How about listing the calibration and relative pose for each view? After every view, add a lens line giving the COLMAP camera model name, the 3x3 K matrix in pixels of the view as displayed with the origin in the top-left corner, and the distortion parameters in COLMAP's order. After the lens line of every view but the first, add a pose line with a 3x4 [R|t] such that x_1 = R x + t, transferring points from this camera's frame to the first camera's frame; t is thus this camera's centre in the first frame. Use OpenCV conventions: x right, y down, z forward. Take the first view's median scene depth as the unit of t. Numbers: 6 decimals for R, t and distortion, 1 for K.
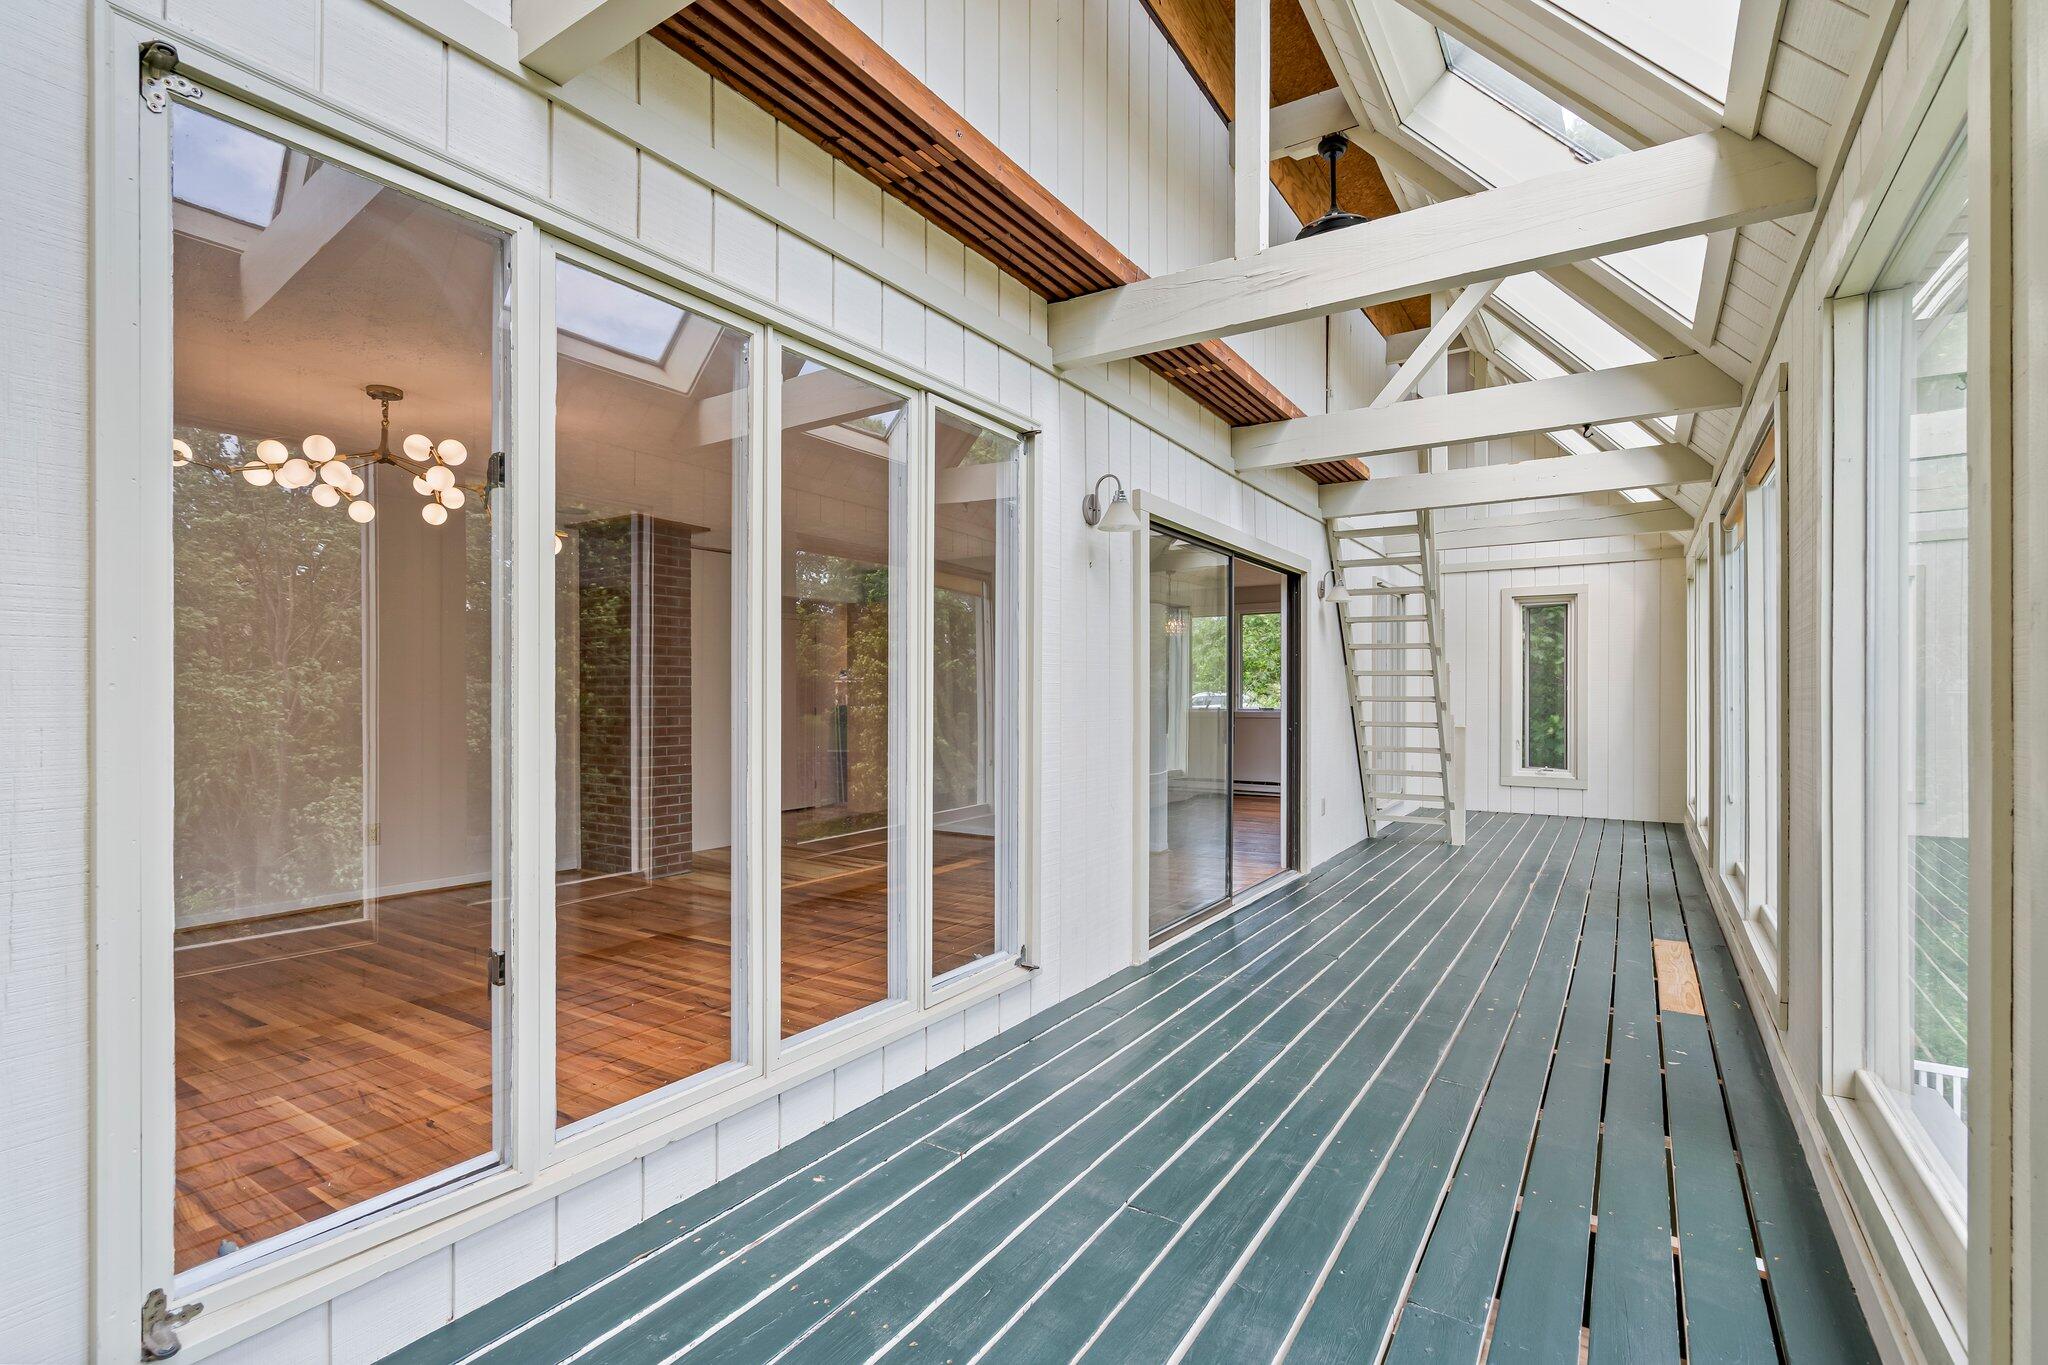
lens RADIAL K [[944.2, 0, 1012.4], [0, 944.2, 688.1], [0, 0, 1]] dist [-0.002800, 0.000149]
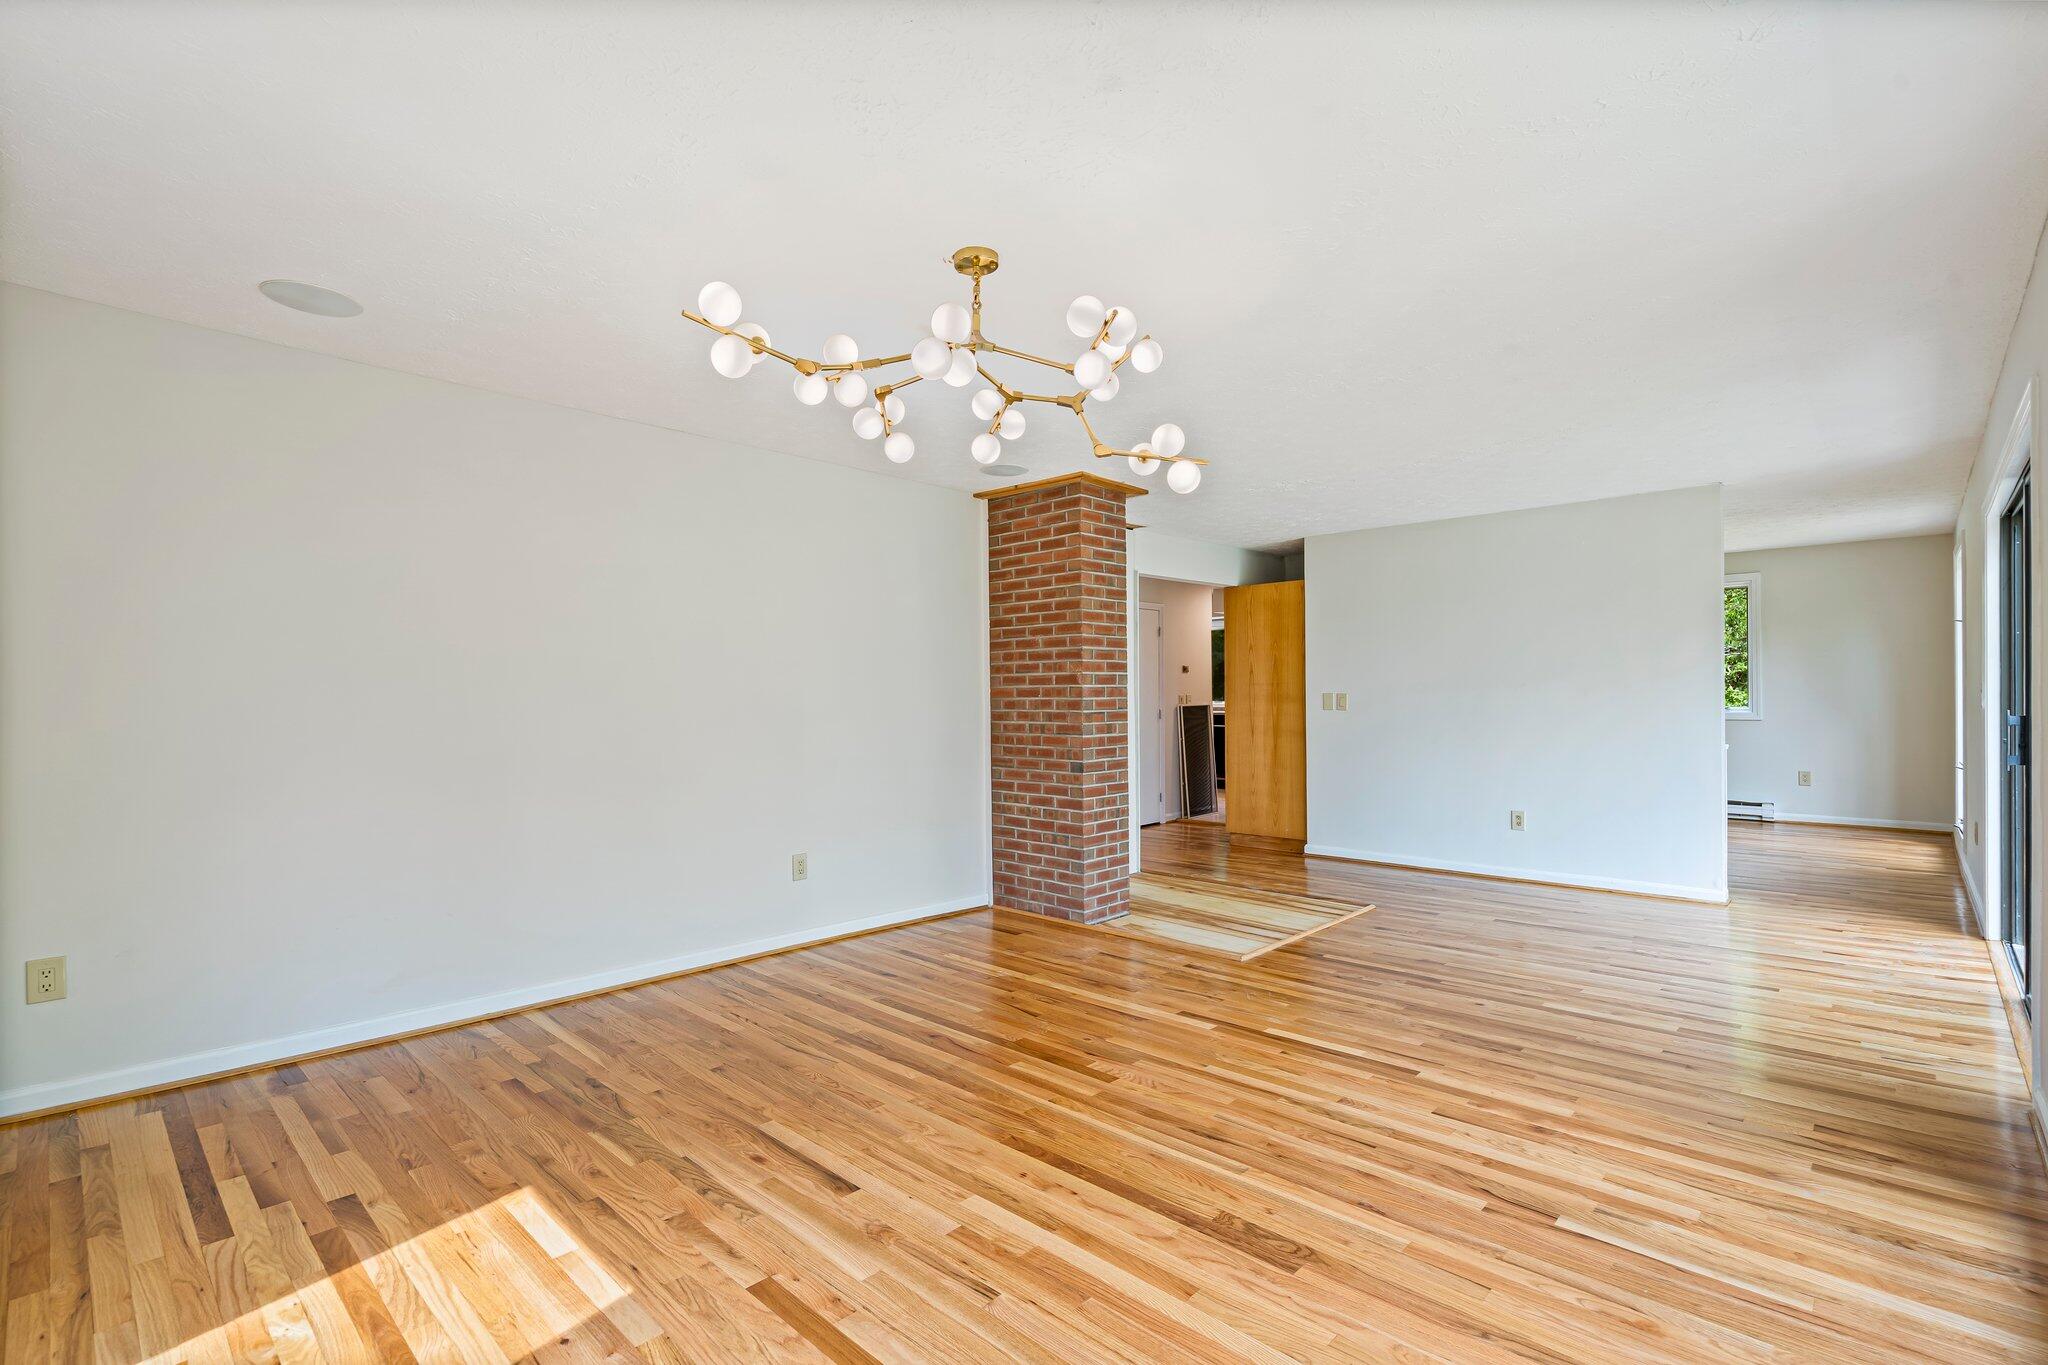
lens RADIAL K [[944.2, 0, 1012.4], [0, 944.2, 688.1], [0, 0, 1]] dist [-0.002800, 0.000149]
pose [[0.982541, -0.009117, -0.185823, -0.447918], [0.009397, 0.999956, 0.000625, -0.001843], [0.185809, -0.002360, 0.982583, 0.286732]]
